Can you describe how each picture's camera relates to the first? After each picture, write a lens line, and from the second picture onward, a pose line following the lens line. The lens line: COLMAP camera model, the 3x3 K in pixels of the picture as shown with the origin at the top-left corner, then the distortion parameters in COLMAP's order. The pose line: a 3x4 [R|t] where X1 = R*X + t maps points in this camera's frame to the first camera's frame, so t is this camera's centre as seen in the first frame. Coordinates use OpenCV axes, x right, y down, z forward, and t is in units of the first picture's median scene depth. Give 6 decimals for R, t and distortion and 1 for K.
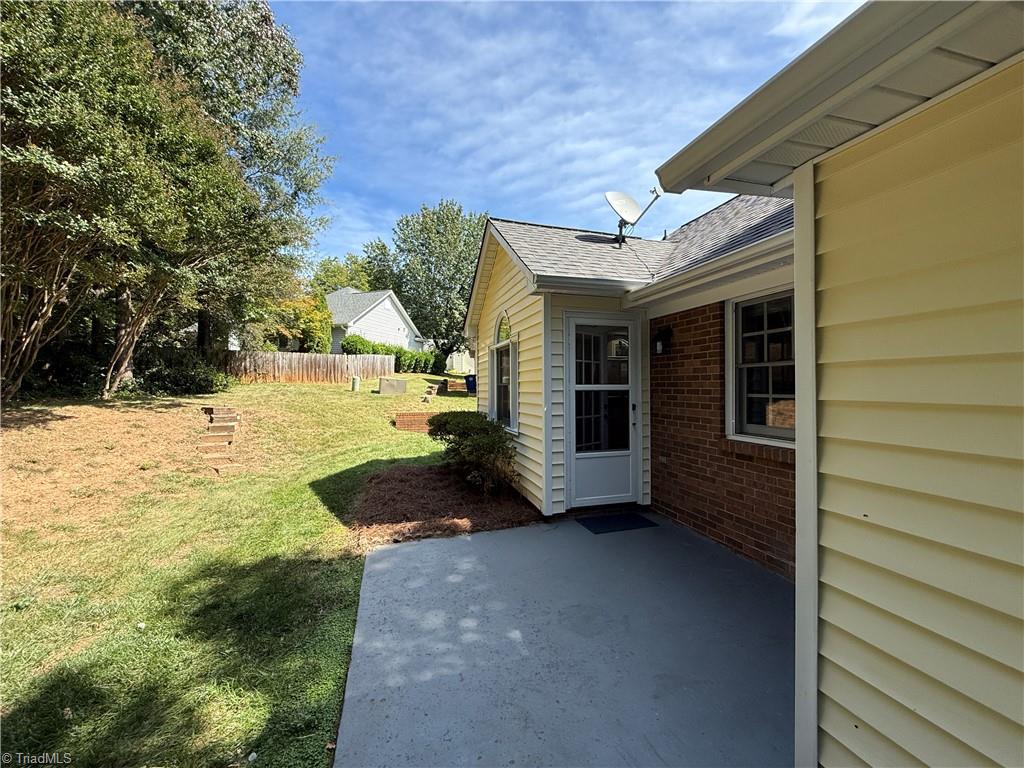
lens RADIAL K [[408.8, 0, 510.1], [0, 408.8, 384.1], [0, 0, 1]] dist [0.000549, 0.000038]
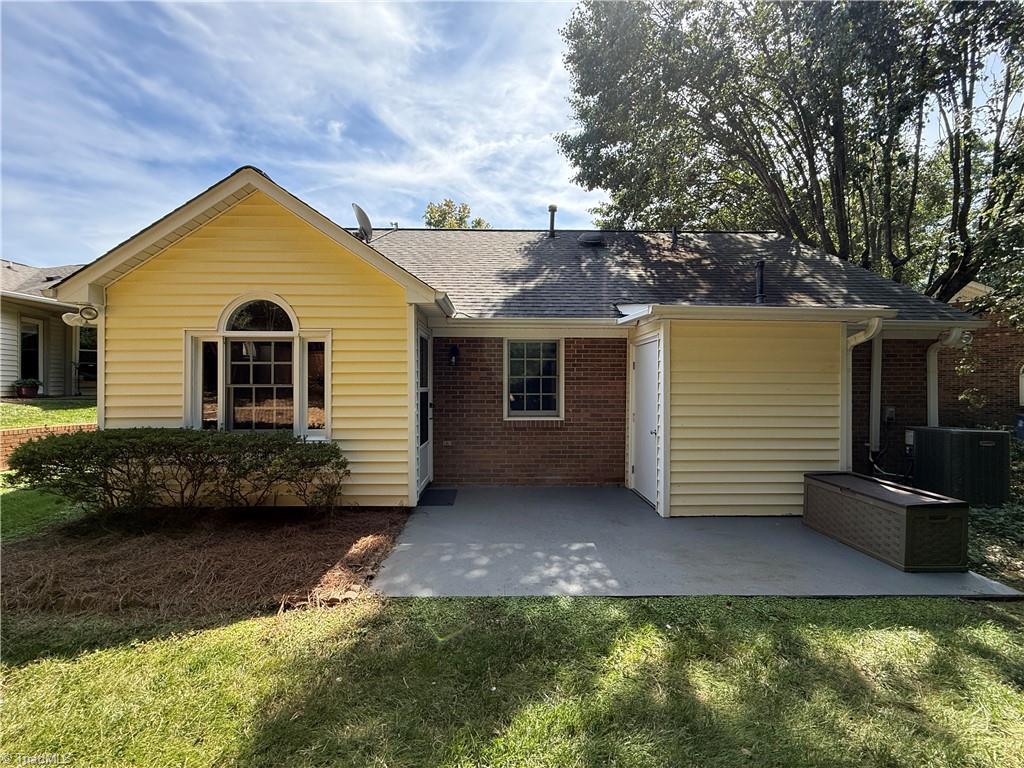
lens RADIAL K [[408.8, 0, 510.1], [0, 408.8, 384.1], [0, 0, 1]] dist [0.000549, 0.000038]
pose [[0.240894, 0.003912, 0.970544, -1.068113], [-0.011618, 0.999932, -0.001147, -0.012659], [-0.970482, -0.010999, 0.240923, 0.573718]]
